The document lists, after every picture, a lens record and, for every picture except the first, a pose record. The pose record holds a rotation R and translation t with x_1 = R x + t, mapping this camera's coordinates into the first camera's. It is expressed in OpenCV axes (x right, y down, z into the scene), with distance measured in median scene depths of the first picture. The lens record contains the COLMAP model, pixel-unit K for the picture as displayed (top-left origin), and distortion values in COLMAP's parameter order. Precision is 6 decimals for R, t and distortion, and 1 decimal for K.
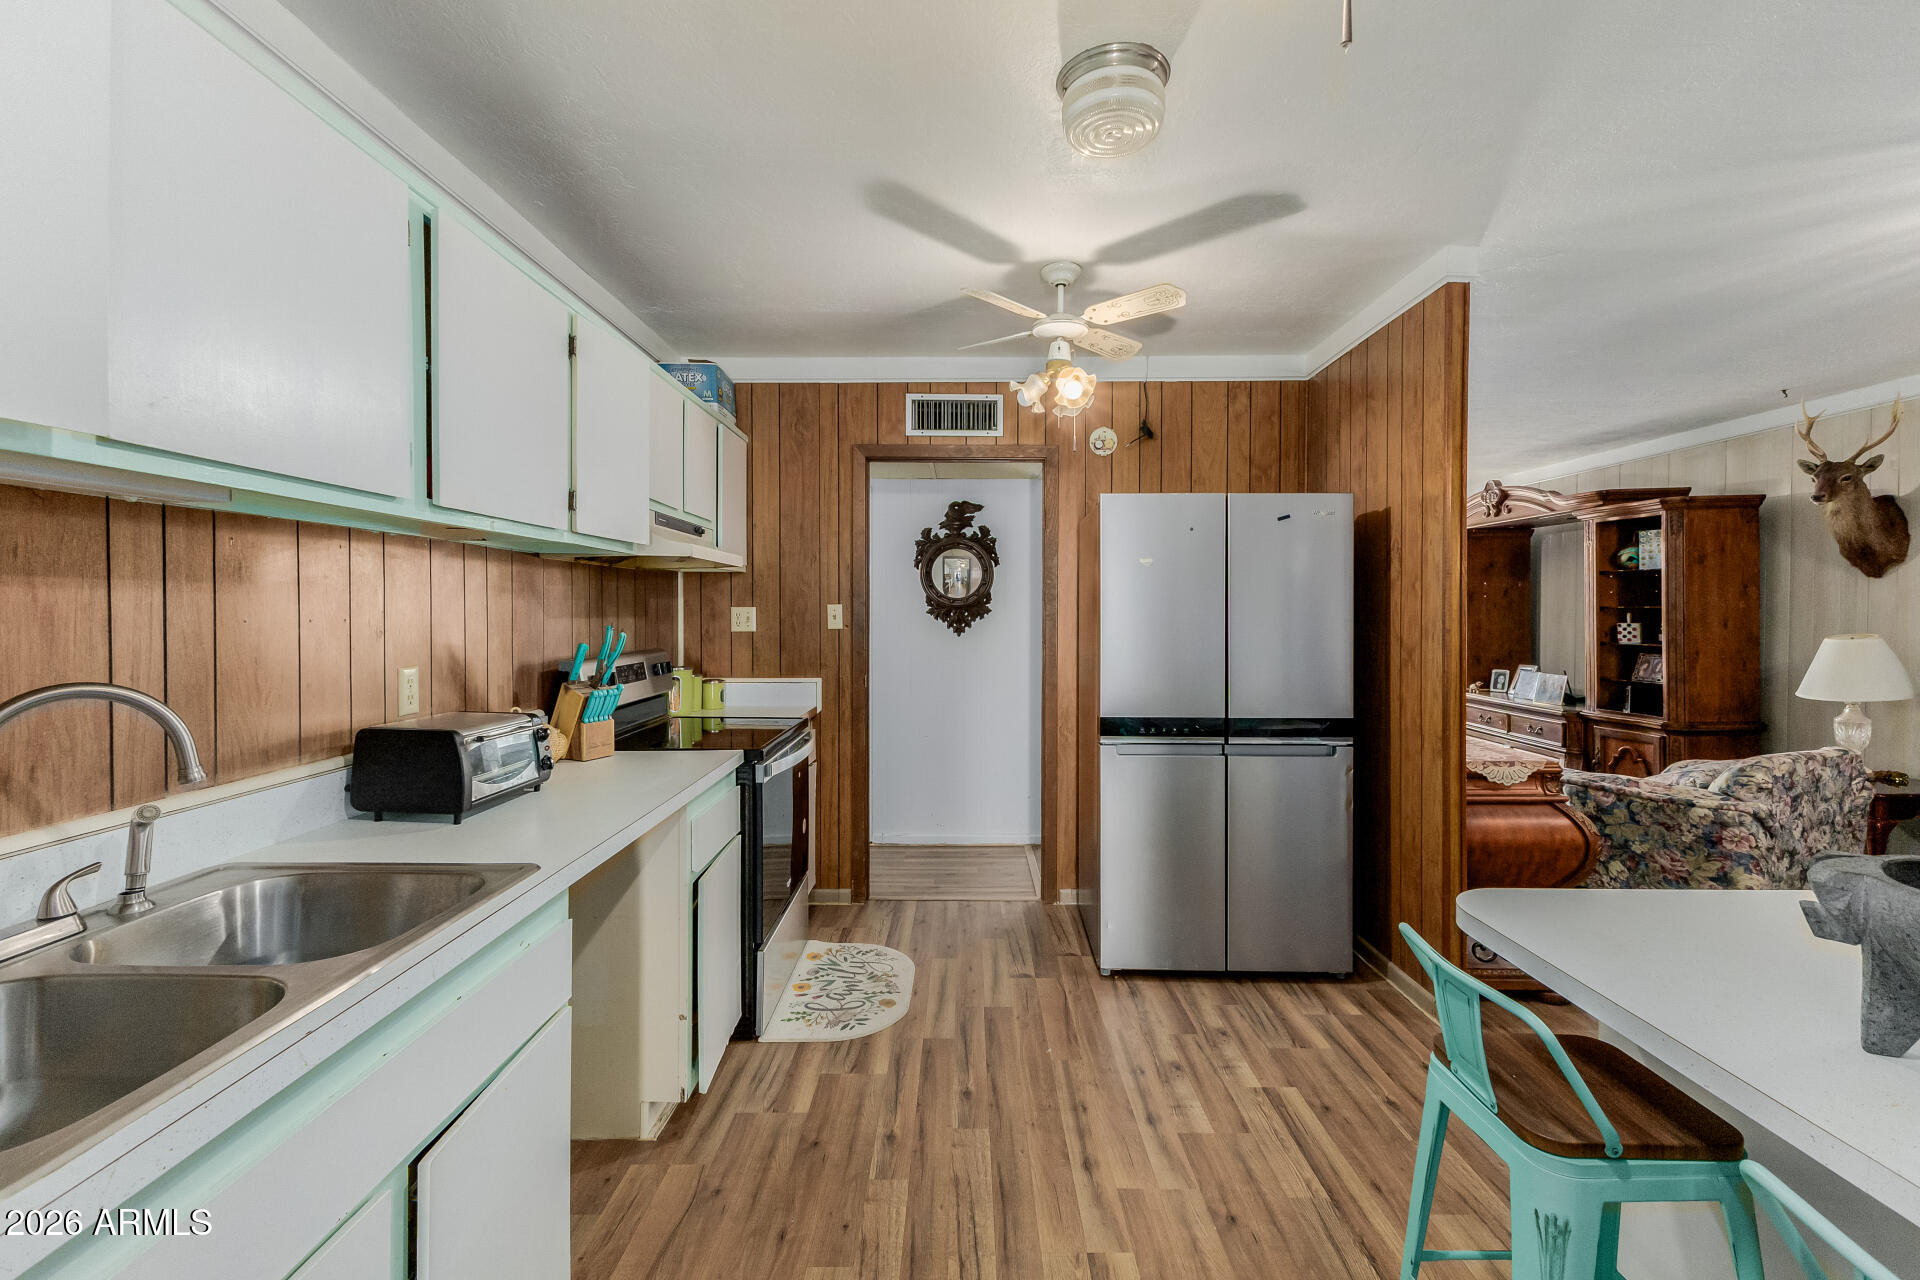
lens RADIAL K [[828.1, 0, 963.4], [0, 828.1, 616.4], [0, 0, 1]] dist [0.002398, -0.000458]
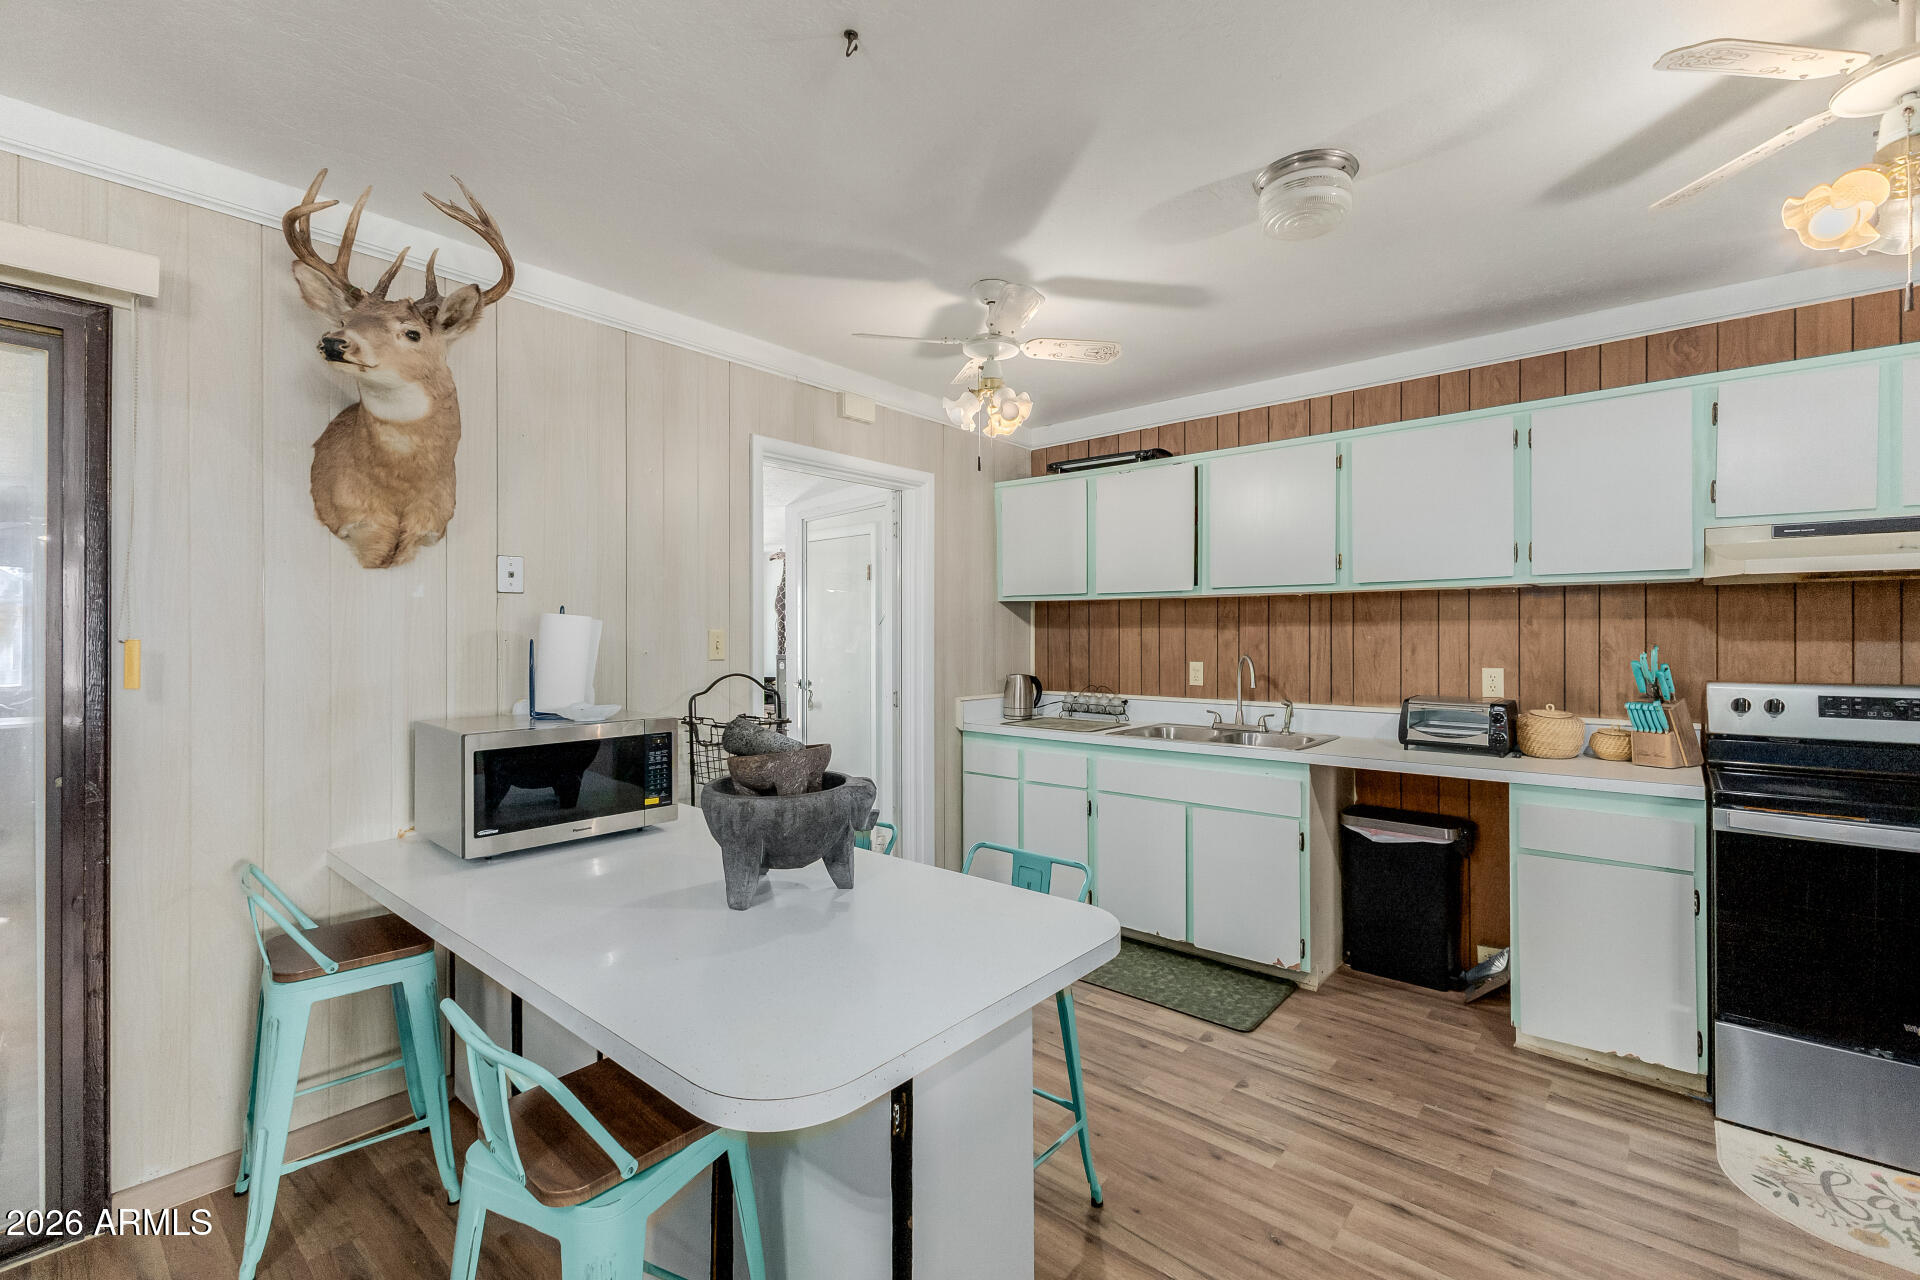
lens RADIAL K [[835.6, 0, 964.8], [0, 835.6, 634.9], [0, 0, 1]] dist [0.014703, -0.000262]
pose [[-0.651514, 0.001484, -0.758635, 0.797013], [-0.004527, 0.999973, 0.005844, -0.006148], [0.758623, 0.007242, -0.651489, 0.815825]]
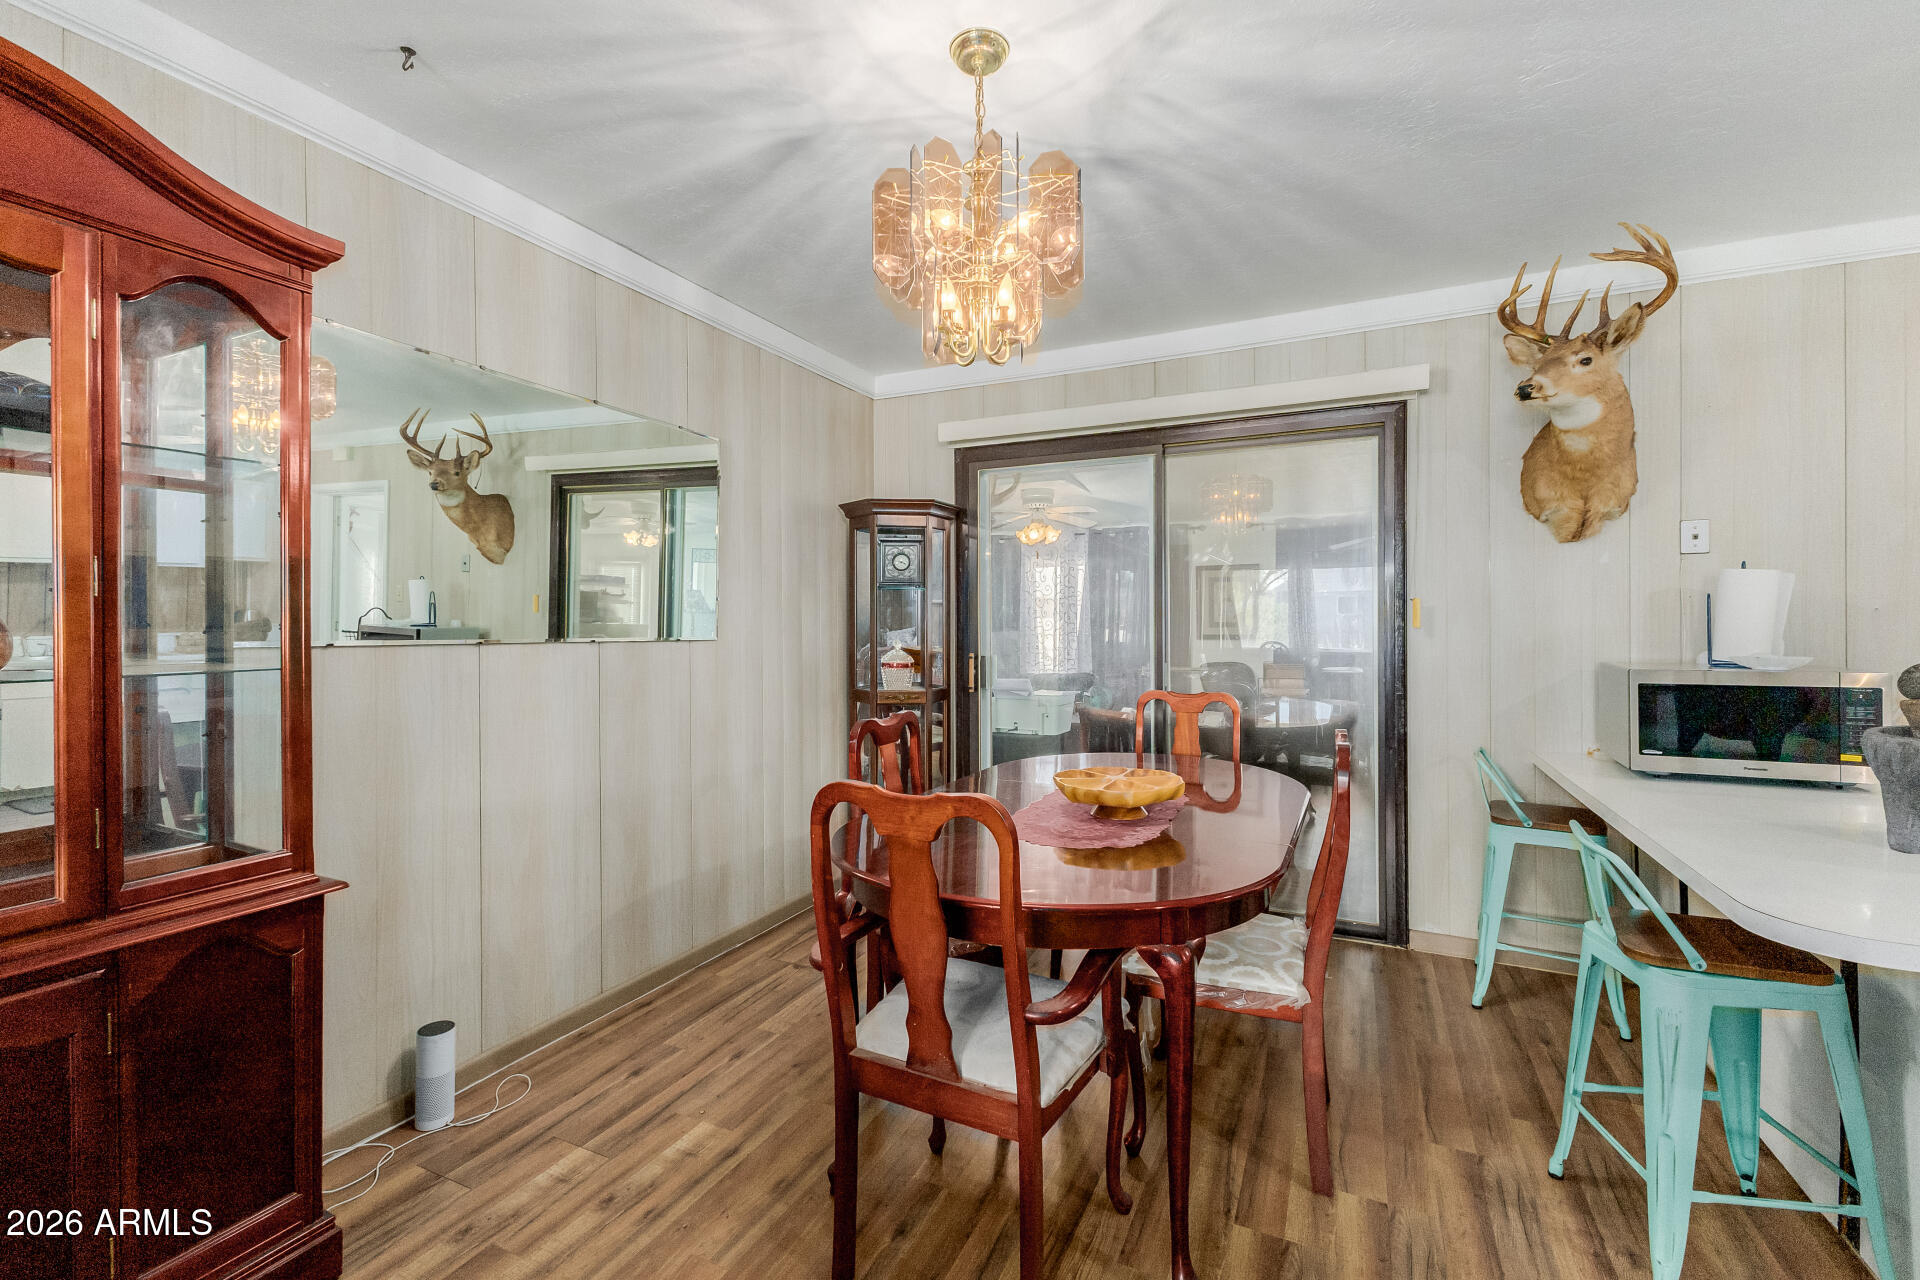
lens RADIAL K [[839.0, 0, 933.9], [0, 839.0, 625.8], [0, 0, 1]] dist [-0.000503, -0.000701]
pose [[-0.897499, 0.005196, 0.440986, 0.800207], [0.010147, 0.999909, 0.008869, 0.020852], [-0.440900, 0.012434, -0.897470, 1.111920]]
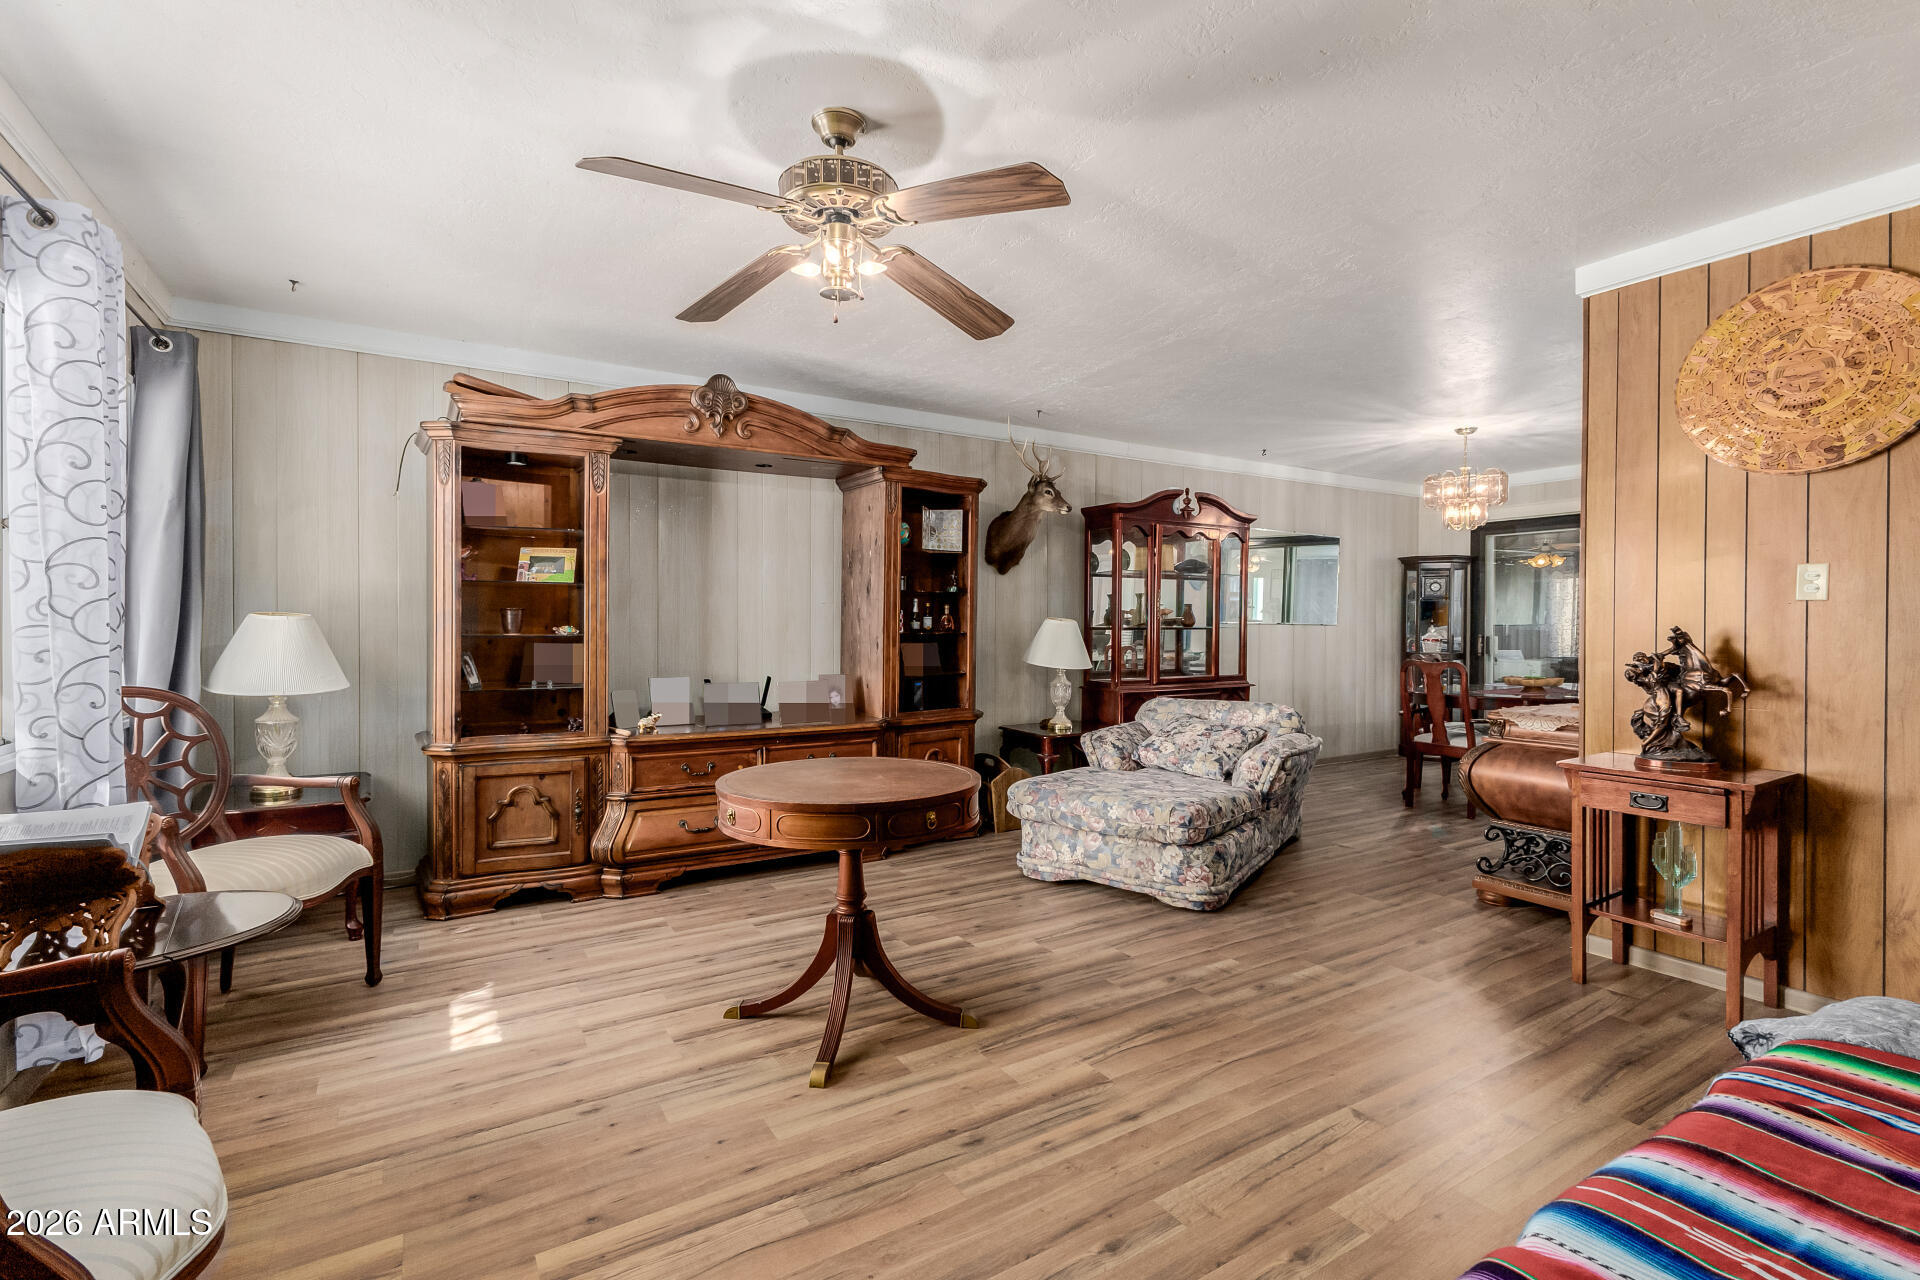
lens RADIAL K [[844.0, 0, 956.8], [0, 844.0, 628.9], [0, 0, 1]] dist [0.011493, -0.001008]
pose [[-0.509626, -0.011797, 0.860315, 0.027150], [-0.003074, 0.999925, 0.011891, 0.028106], [-0.860390, 0.003415, -0.509624, 2.382577]]
